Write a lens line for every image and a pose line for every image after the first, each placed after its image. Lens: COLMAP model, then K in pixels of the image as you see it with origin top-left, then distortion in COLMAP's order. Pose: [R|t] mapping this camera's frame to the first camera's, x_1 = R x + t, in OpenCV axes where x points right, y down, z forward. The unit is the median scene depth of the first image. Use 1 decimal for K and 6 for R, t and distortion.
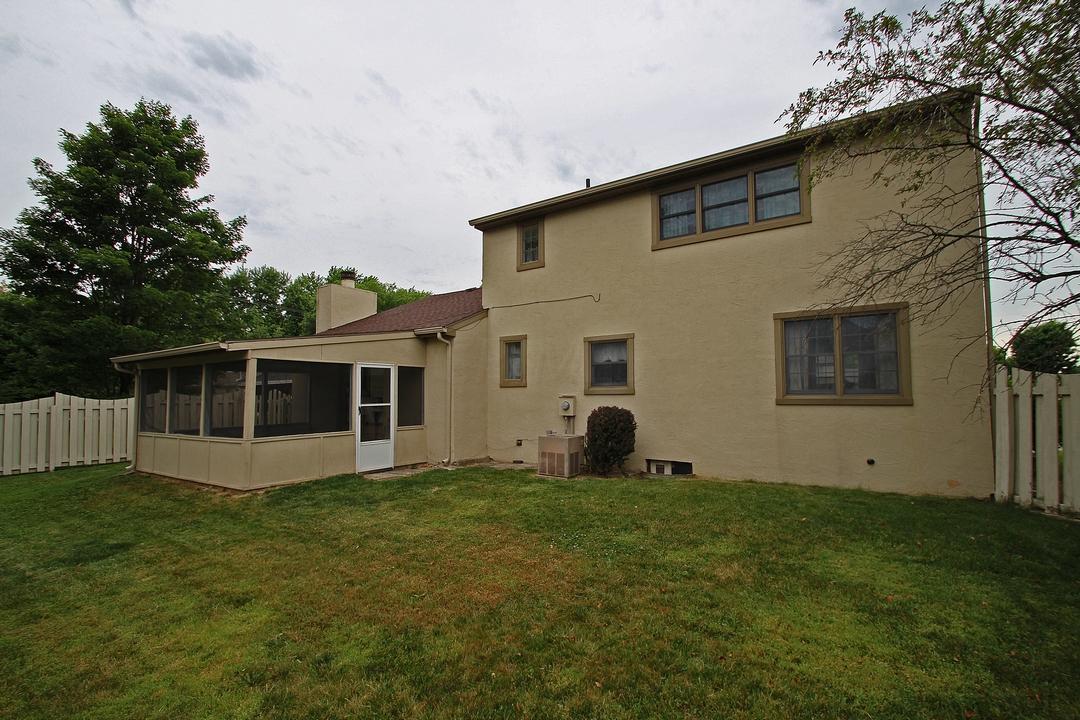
lens RADIAL K [[505.3, 0, 546.8], [0, 505.3, 372.7], [0, 0, 1]] dist [0.021126, -0.022150]
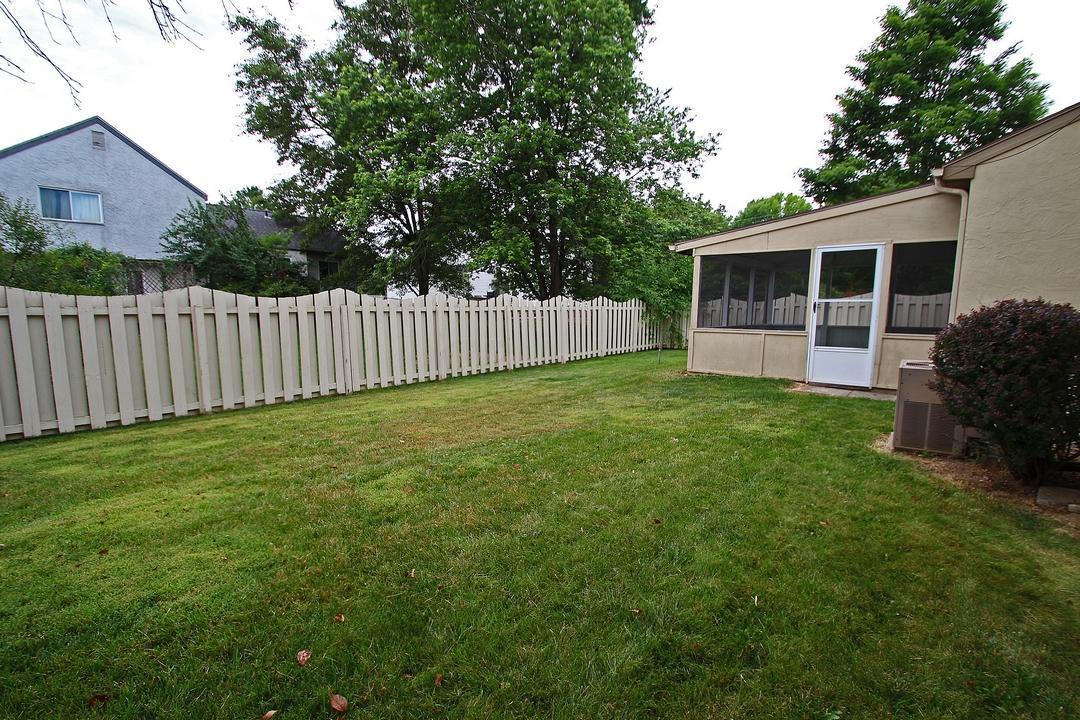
lens RADIAL K [[505.3, 0, 546.8], [0, 505.3, 372.7], [0, 0, 1]] dist [0.021126, -0.022150]
pose [[-0.085748, 0.139306, -0.986530, 0.454085], [0.038954, 0.989889, 0.136394, 0.047833], [0.995555, -0.026733, -0.090307, 0.601802]]
